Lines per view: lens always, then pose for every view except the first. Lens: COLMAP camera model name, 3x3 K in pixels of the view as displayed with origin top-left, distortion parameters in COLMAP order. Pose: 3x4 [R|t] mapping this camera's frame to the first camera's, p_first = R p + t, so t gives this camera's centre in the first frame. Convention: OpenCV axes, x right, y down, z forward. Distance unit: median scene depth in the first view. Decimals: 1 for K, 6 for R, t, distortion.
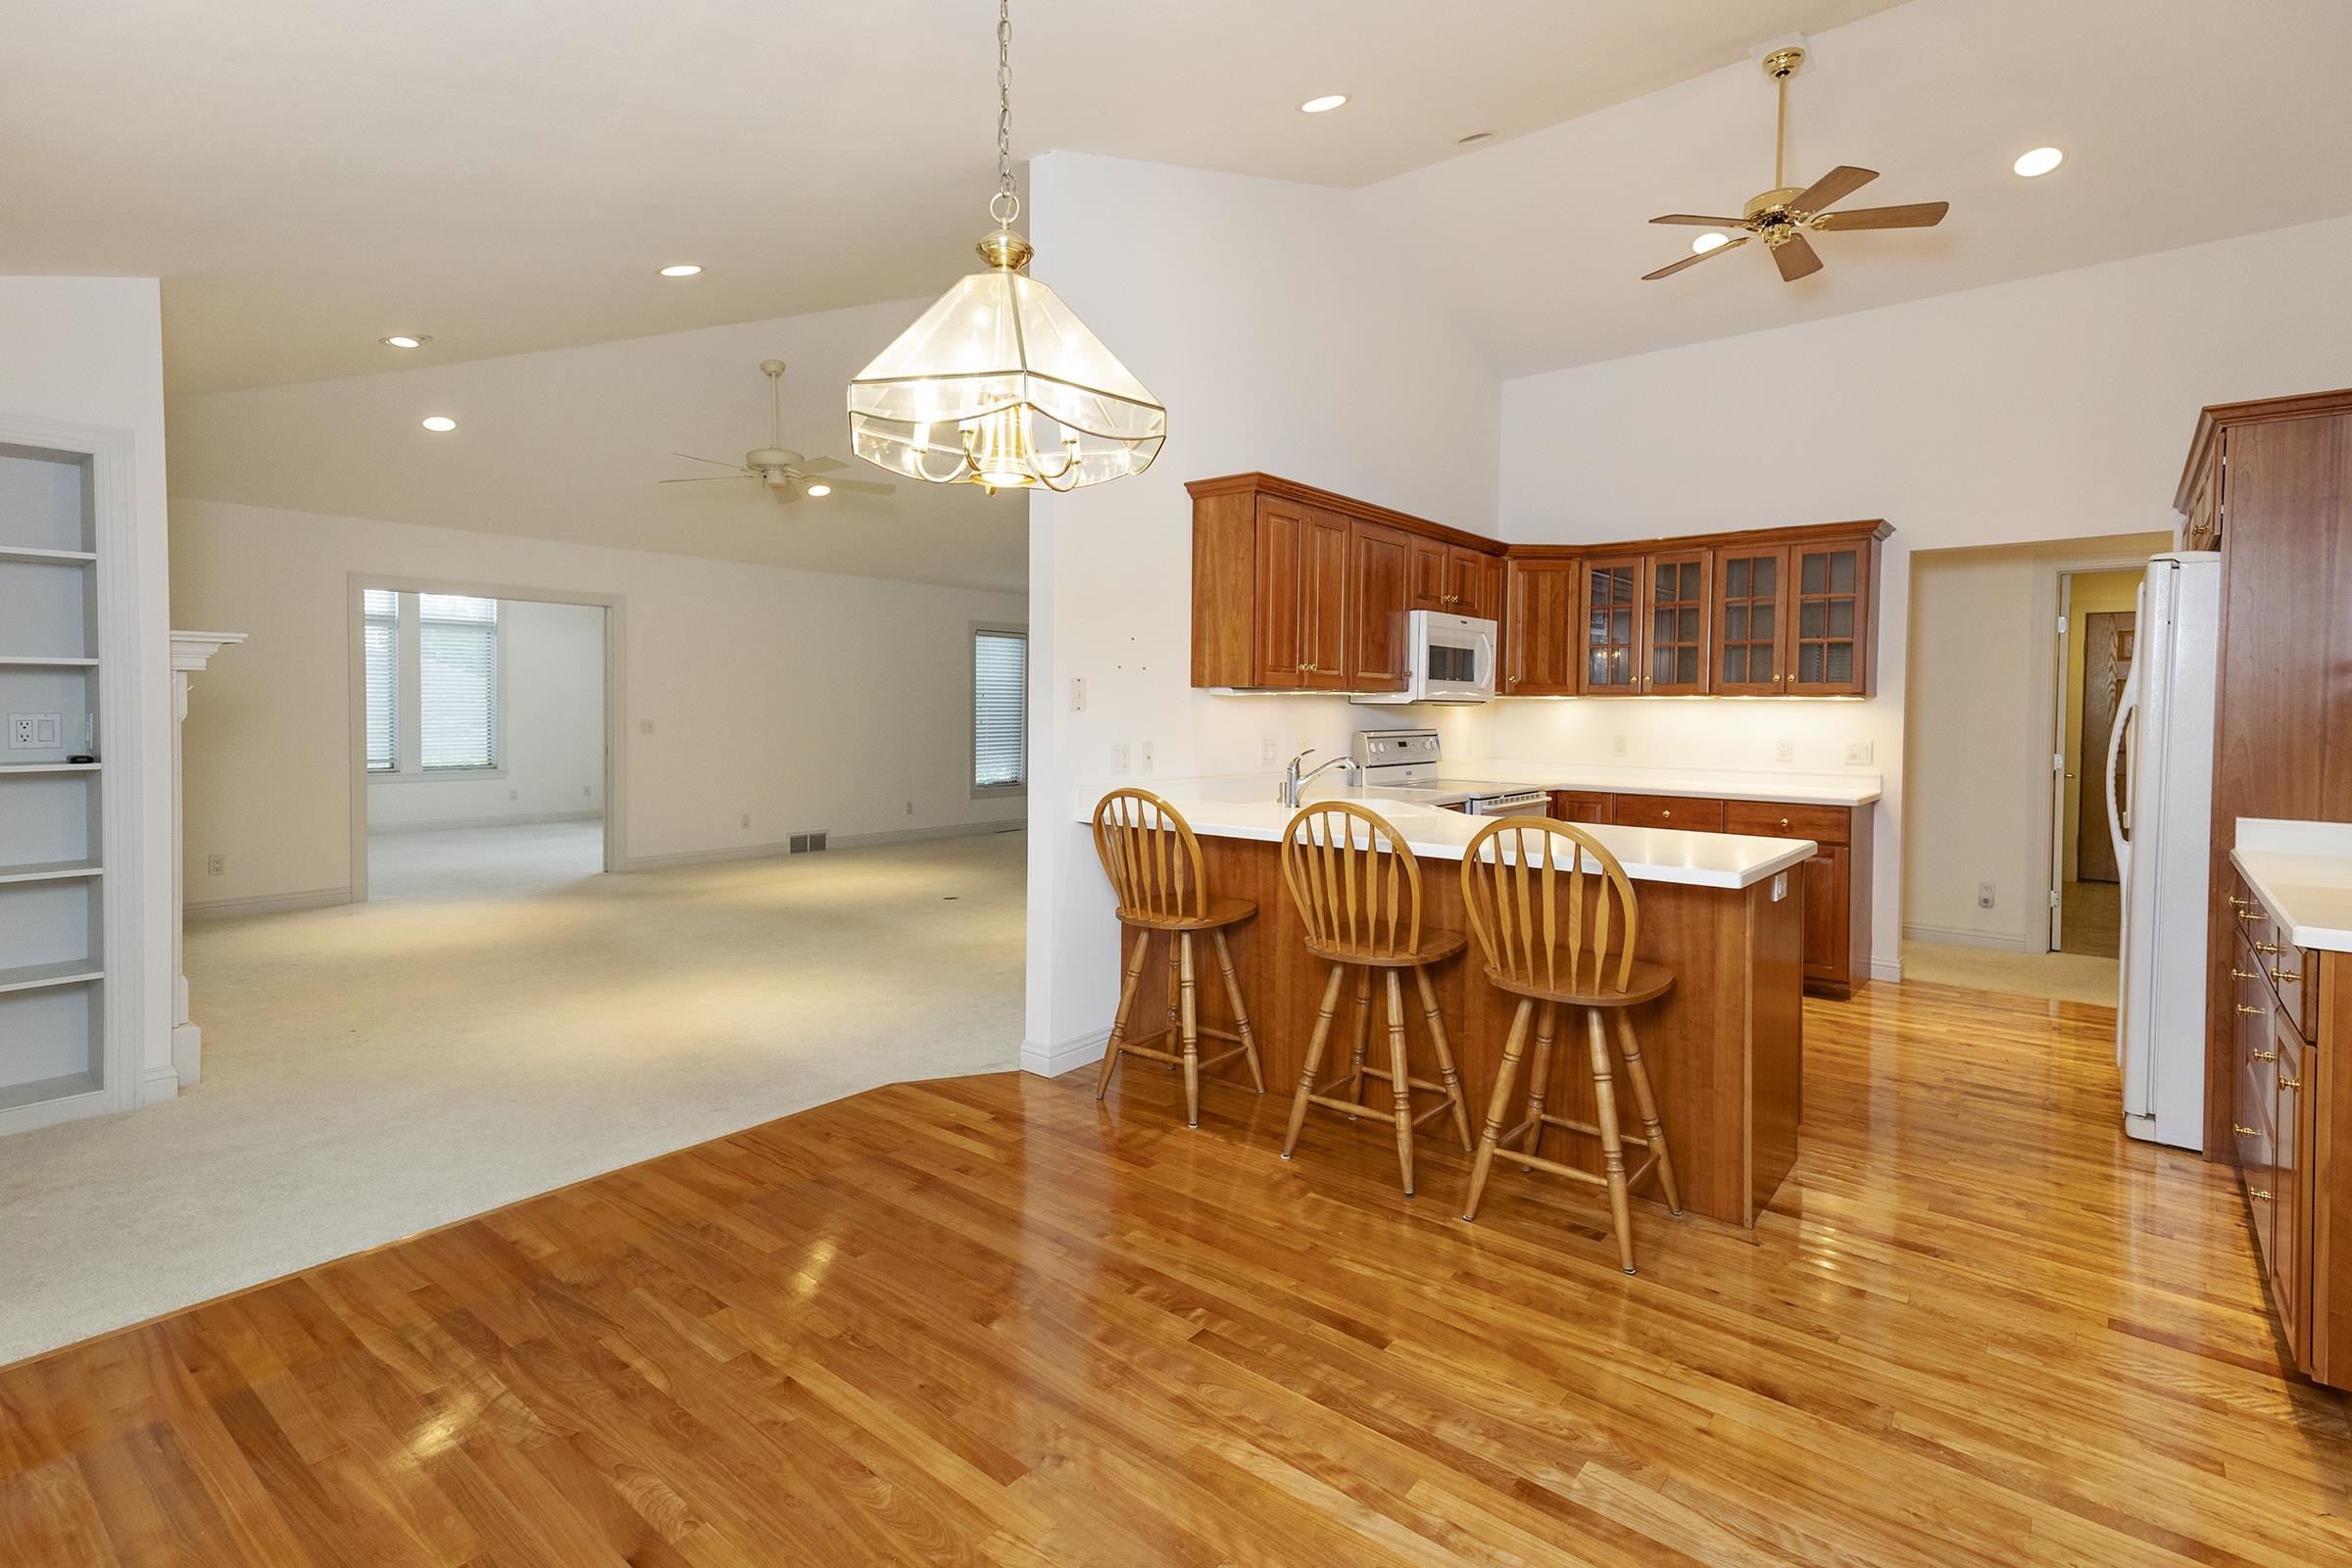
lens RADIAL K [[1042.1, 0, 1171.2], [0, 1042.1, 757.6], [0, 0, 1]] dist [-0.000491, 0.000042]
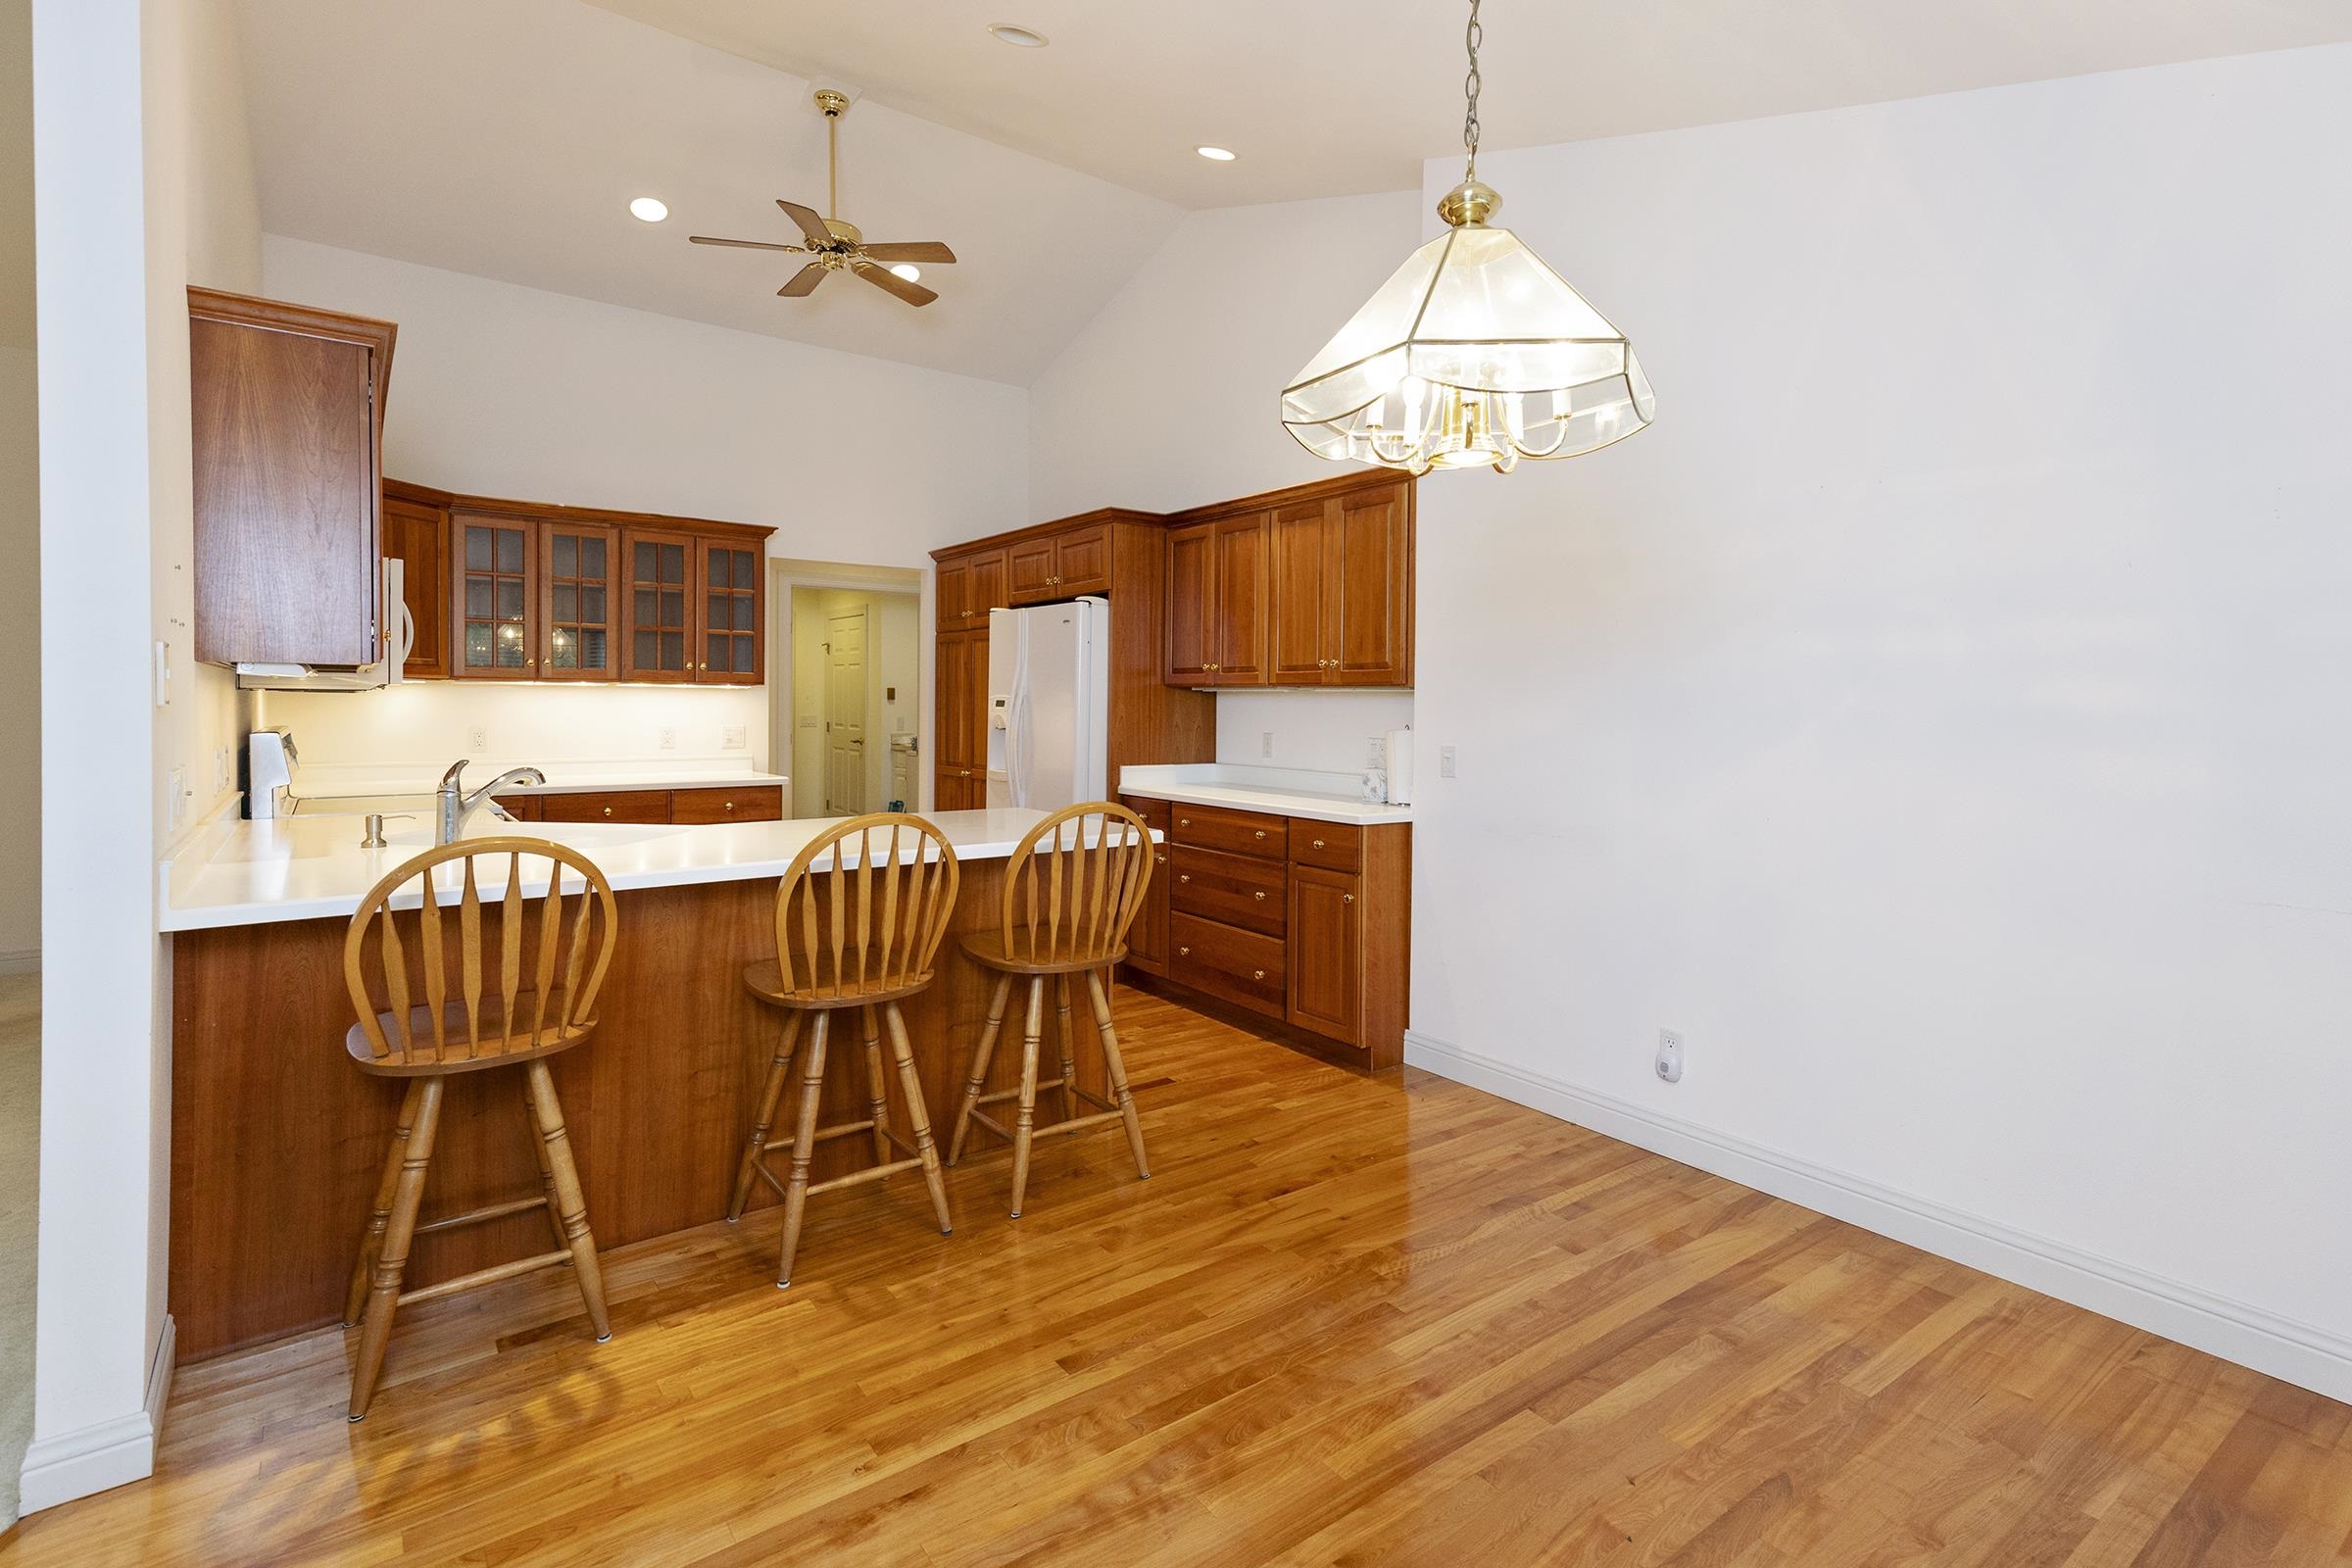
lens RADIAL K [[1120.9, 0, 1186.7], [0, 1120.9, 733.3], [0, 0, 1]] dist [0.001207, 0.000101]
pose [[0.215012, -0.033993, 0.976020, -0.404730], [0.044549, 0.998695, 0.024969, -0.020503], [-0.975595, 0.038112, 0.216246, 0.333174]]
